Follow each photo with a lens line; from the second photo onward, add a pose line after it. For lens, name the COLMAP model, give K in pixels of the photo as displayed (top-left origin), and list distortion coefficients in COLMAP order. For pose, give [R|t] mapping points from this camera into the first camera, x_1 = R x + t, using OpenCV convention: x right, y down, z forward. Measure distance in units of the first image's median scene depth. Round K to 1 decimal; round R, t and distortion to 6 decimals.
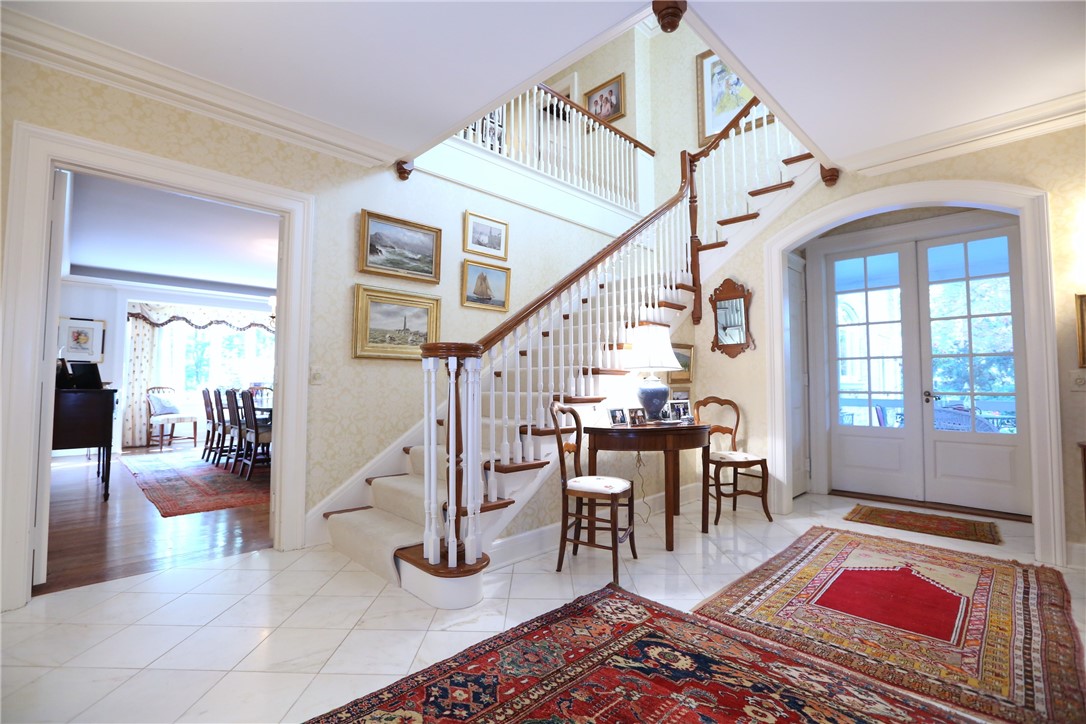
lens RADIAL K [[491.4, 0, 539.9], [0, 491.4, 358.3], [0, 0, 1]] dist [-0.052624, 0.019647]
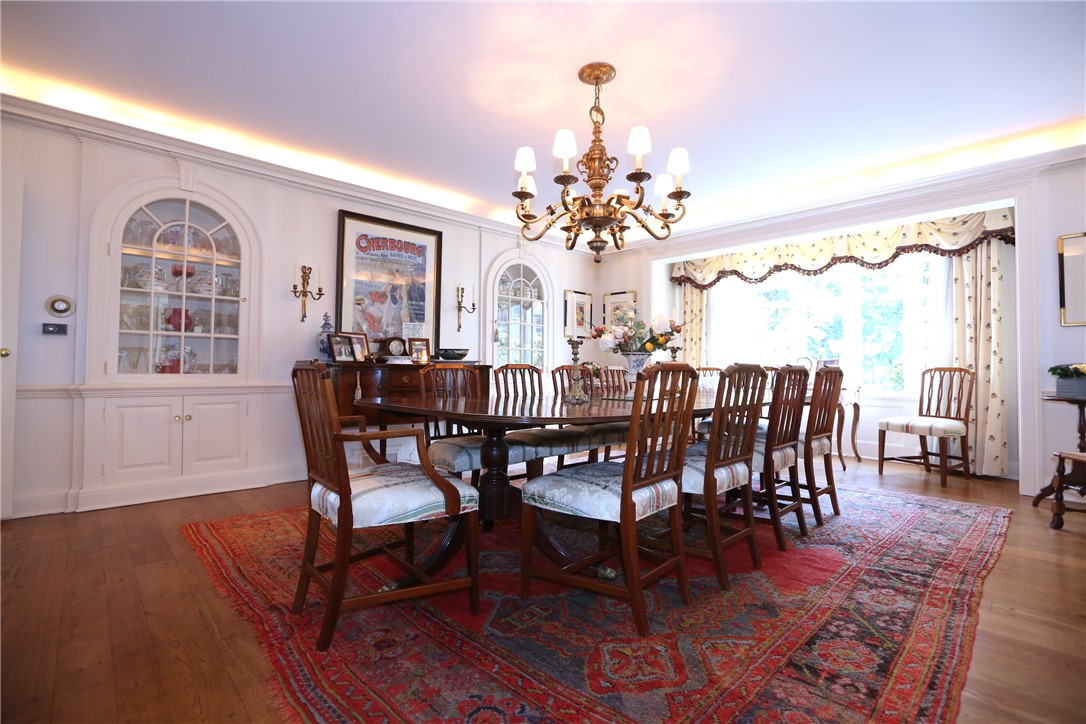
lens RADIAL K [[491.4, 0, 539.9], [0, 491.4, 358.3], [0, 0, 1]] dist [-0.052624, 0.019647]
pose [[-0.016731, -0.027161, -0.999491, -0.020583], [0.043890, 0.998647, -0.027872, 0.056322], [0.998896, -0.044334, -0.015516, 0.773994]]
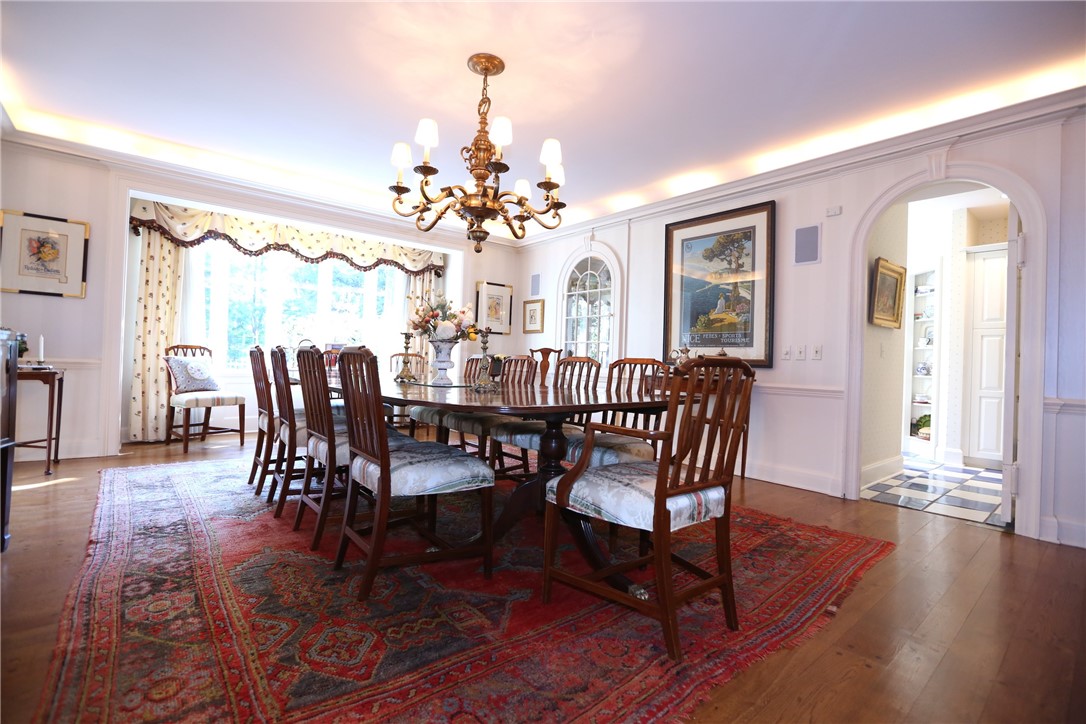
lens RADIAL K [[491.4, 0, 539.9], [0, 491.4, 358.3], [0, 0, 1]] dist [-0.052624, 0.019647]
pose [[0.995618, 0.030567, -0.088375, -0.302335], [-0.026625, 0.998612, 0.045439, 0.037610], [0.089641, -0.042887, 0.995050, 0.446072]]
